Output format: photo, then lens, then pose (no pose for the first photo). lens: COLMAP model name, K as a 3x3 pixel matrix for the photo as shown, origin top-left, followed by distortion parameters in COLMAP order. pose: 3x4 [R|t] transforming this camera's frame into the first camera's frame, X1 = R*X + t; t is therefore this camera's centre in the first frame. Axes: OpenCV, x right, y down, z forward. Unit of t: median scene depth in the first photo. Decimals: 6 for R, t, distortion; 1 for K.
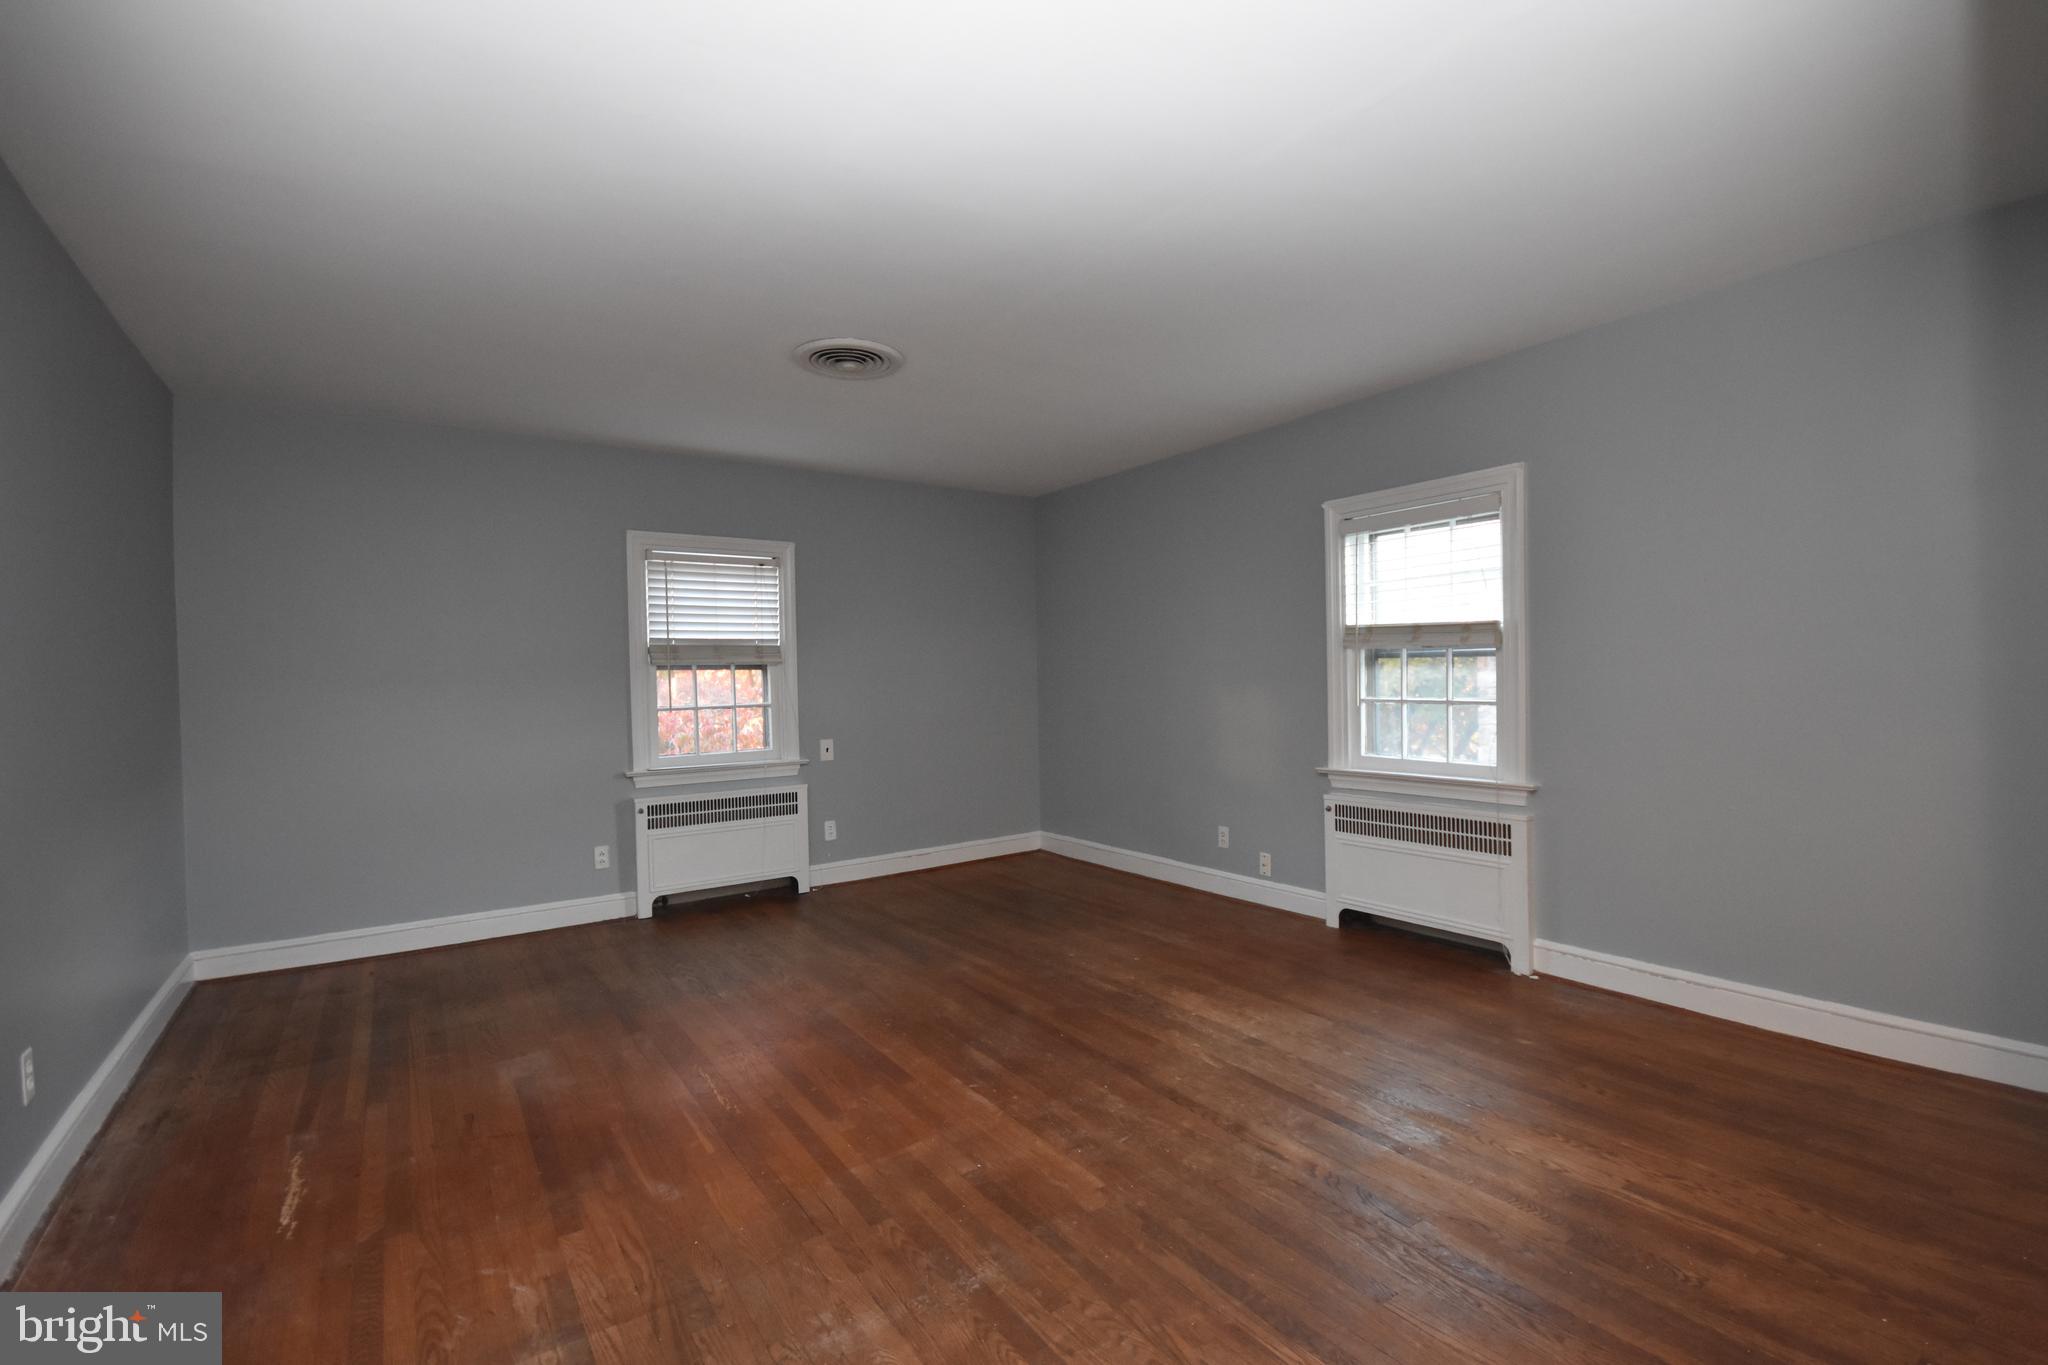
lens RADIAL K [[896.6, 0, 1022.0], [0, 896.6, 688.5], [0, 0, 1]] dist [0.001845, -0.009188]
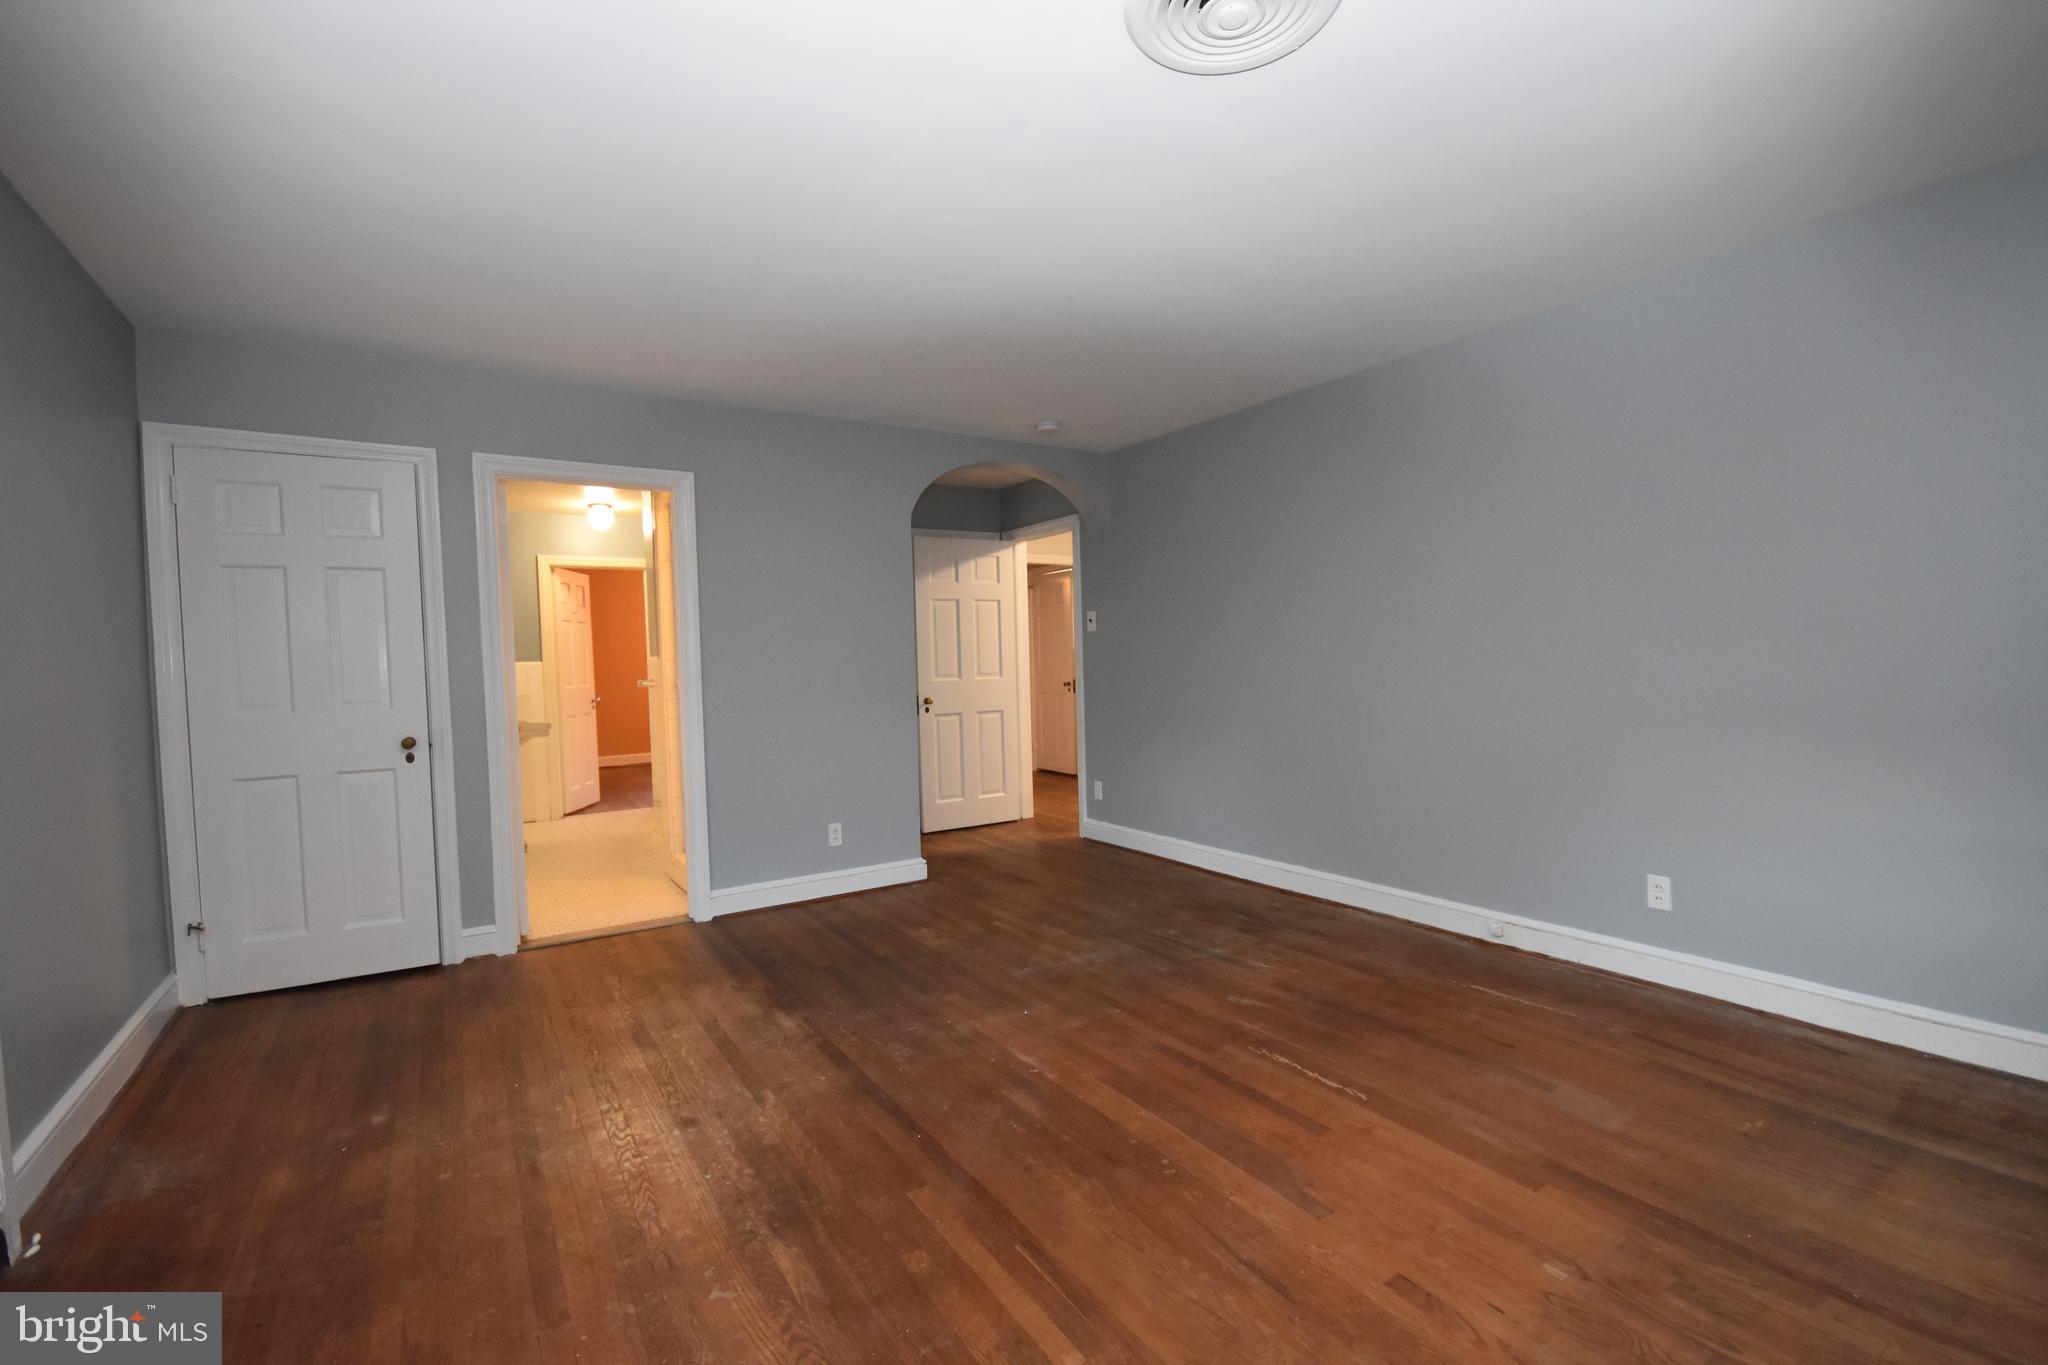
lens RADIAL K [[896.6, 0, 1022.0], [0, 896.6, 688.5], [0, 0, 1]] dist [0.001845, -0.009188]
pose [[-0.998123, 0.044741, 0.041810, -0.097052], [0.046639, 0.997871, 0.045581, -0.018183], [-0.039682, 0.047445, -0.998085, 1.875740]]
